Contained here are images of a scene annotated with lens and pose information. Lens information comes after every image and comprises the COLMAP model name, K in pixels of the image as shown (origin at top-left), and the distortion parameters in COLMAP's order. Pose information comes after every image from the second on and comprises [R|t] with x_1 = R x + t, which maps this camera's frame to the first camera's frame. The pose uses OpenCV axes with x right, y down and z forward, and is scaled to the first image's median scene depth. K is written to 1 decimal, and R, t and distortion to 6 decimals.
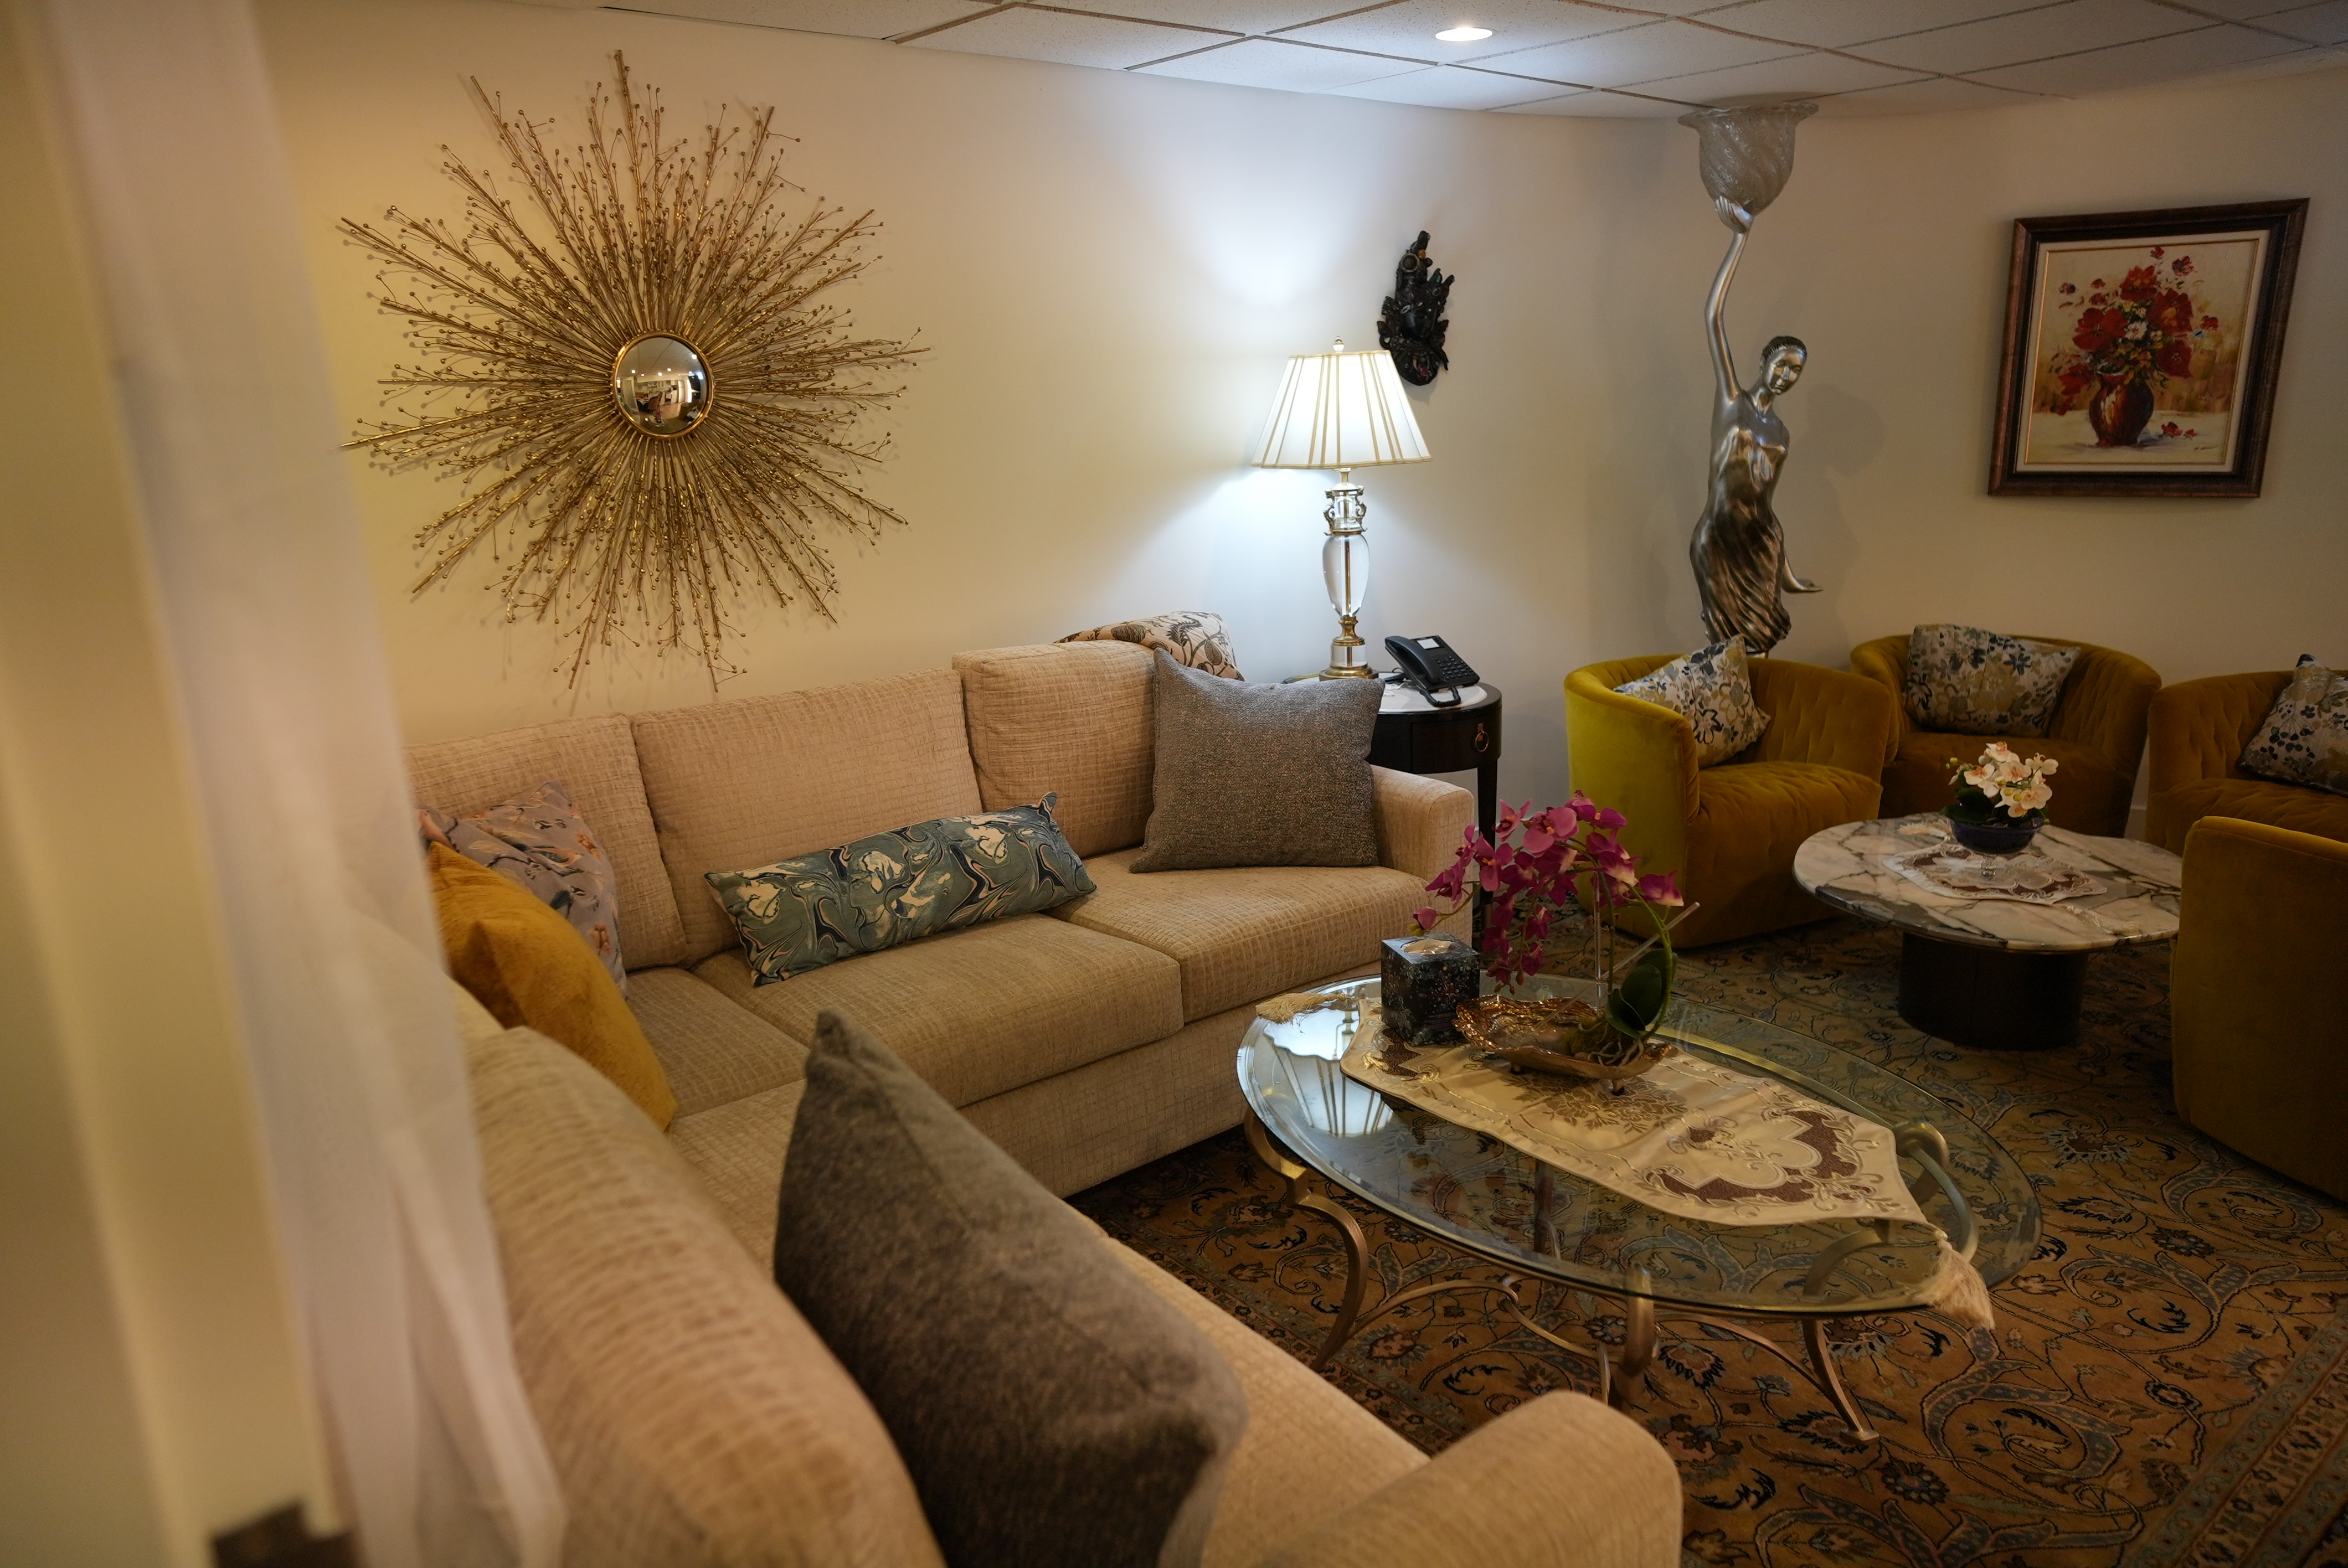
lens RADIAL K [[1597.6, 0, 1185.0], [0, 1597.6, 796.5], [0, 0, 1]] dist [-0.113563, 0.125158]
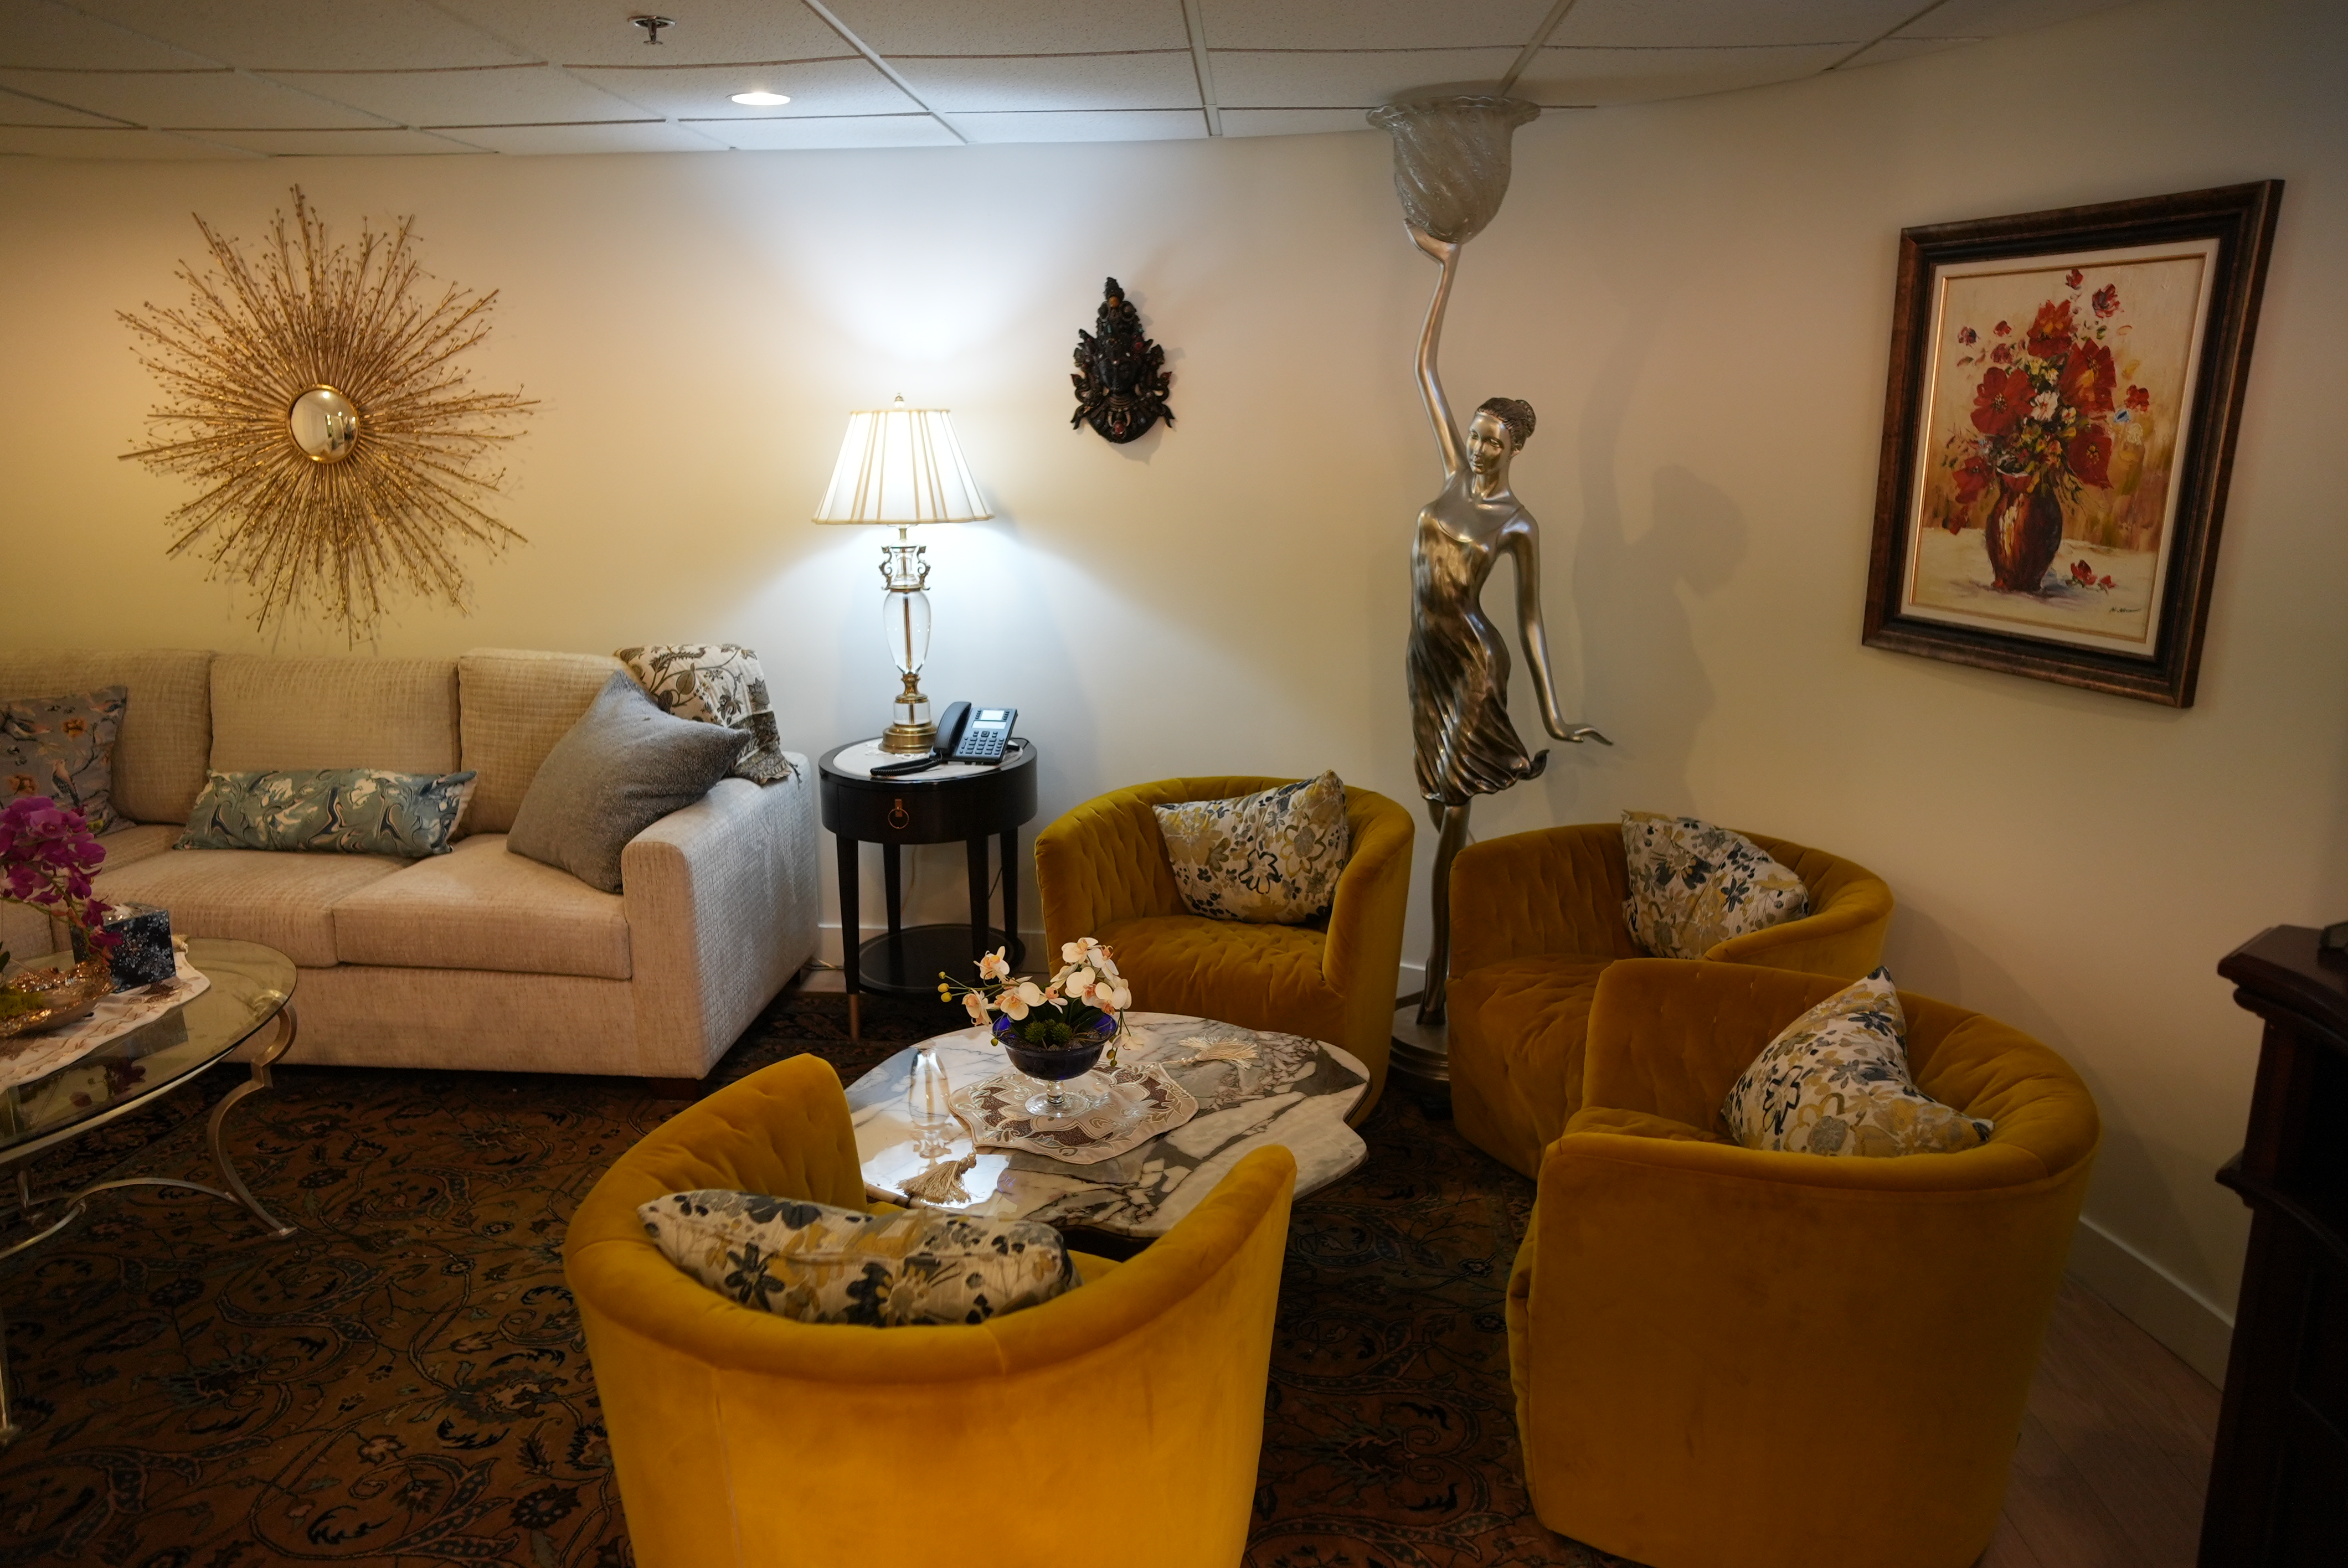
lens RADIAL K [[1597.6, 0, 1185.0], [0, 1597.6, 796.5], [0, 0, 1]] dist [-0.113563, 0.125158]
pose [[0.722438, 0.195692, -0.663164, 0.818121], [-0.198499, 0.977439, 0.072191, -0.130712], [0.662330, 0.079484, 0.744984, 0.345337]]
